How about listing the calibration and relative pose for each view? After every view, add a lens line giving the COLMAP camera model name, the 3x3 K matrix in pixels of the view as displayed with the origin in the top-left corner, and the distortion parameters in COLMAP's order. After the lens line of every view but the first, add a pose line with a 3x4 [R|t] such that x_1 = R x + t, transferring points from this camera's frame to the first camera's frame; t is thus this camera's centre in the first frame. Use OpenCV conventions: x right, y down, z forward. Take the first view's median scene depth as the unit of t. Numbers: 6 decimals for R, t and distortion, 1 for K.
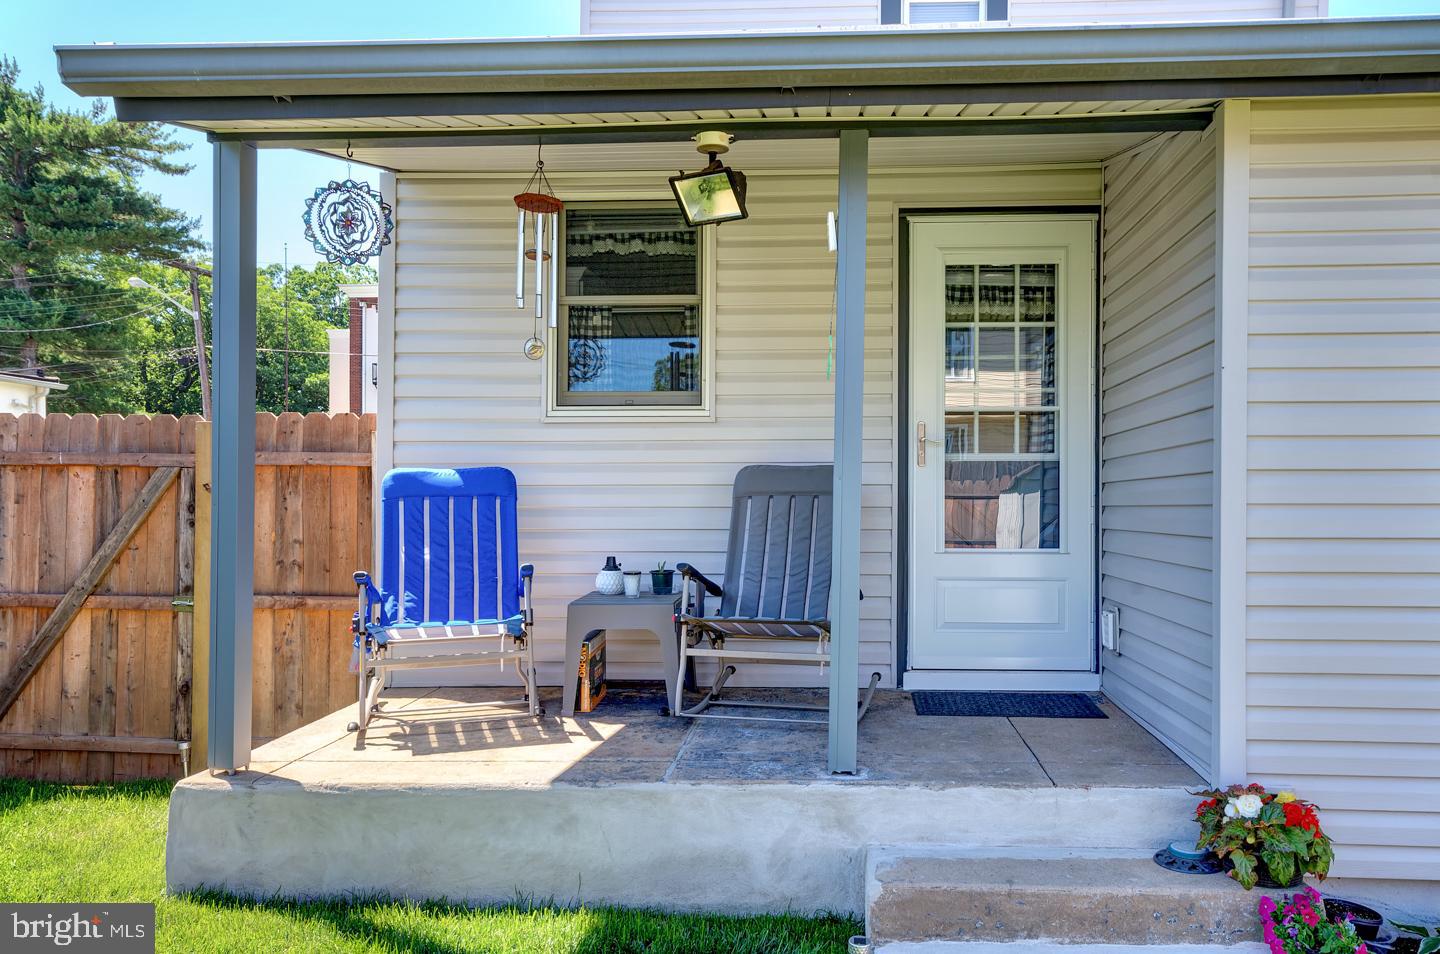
lens RADIAL K [[1245.2, 0, 720.8], [0, 1245.2, 477.4], [0, 0, 1]] dist [0.036126, 0.006190]
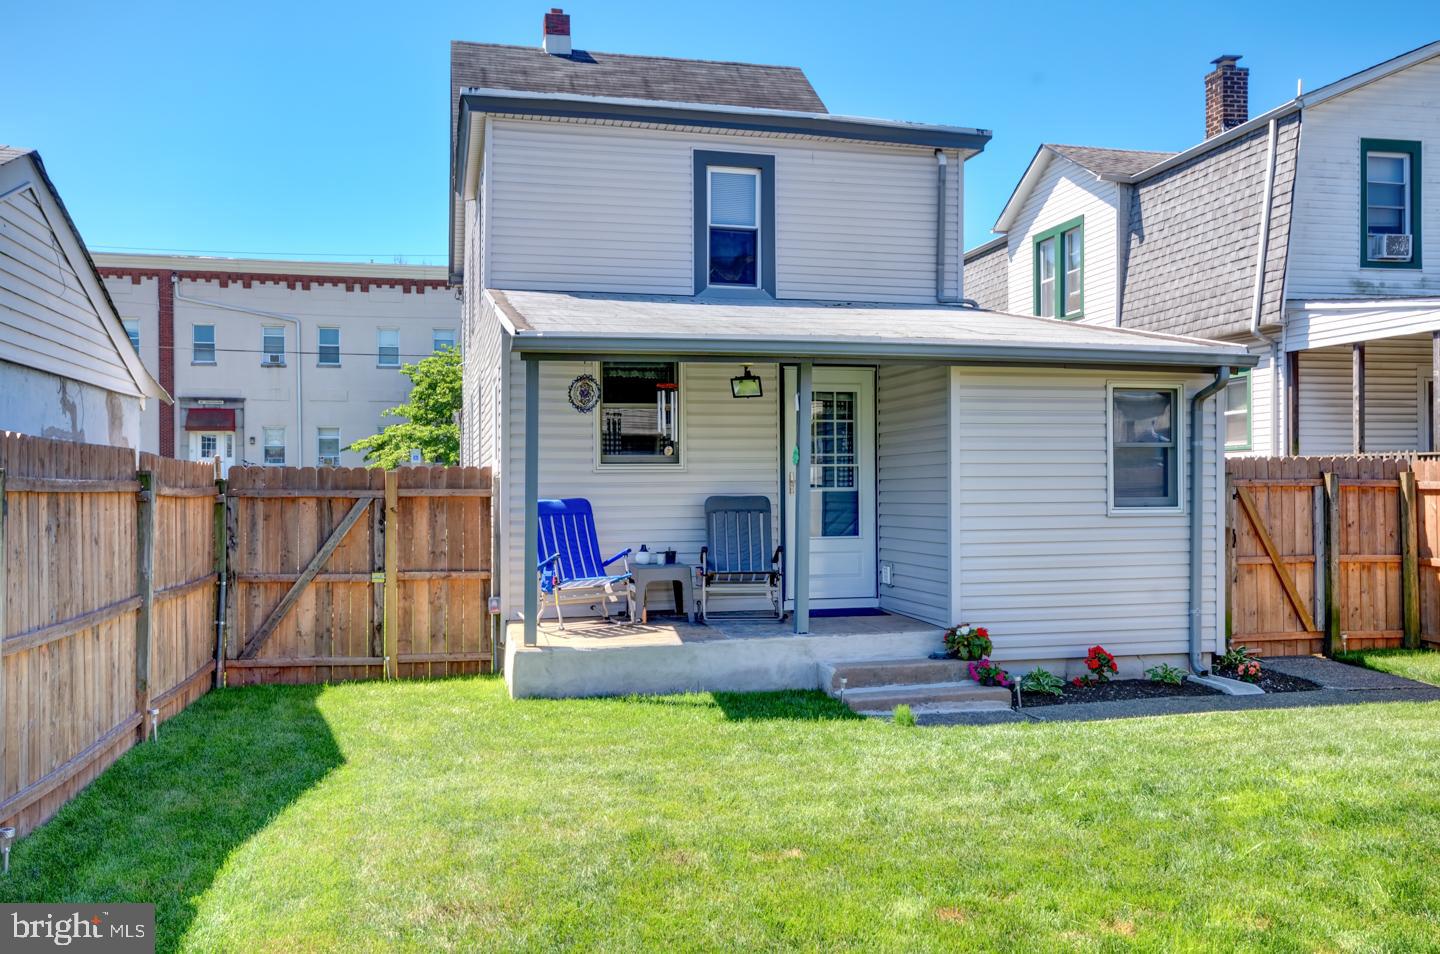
lens RADIAL K [[1183.6, 0, 746.8], [0, 1183.6, 481.1], [0, 0, 1]] dist [0.016000, 0.005921]
pose [[0.956949, -0.005568, 0.290203, -0.436473], [0.003593, 0.999967, 0.007340, -0.043855], [-0.290235, -0.005982, 0.956937, -0.737641]]
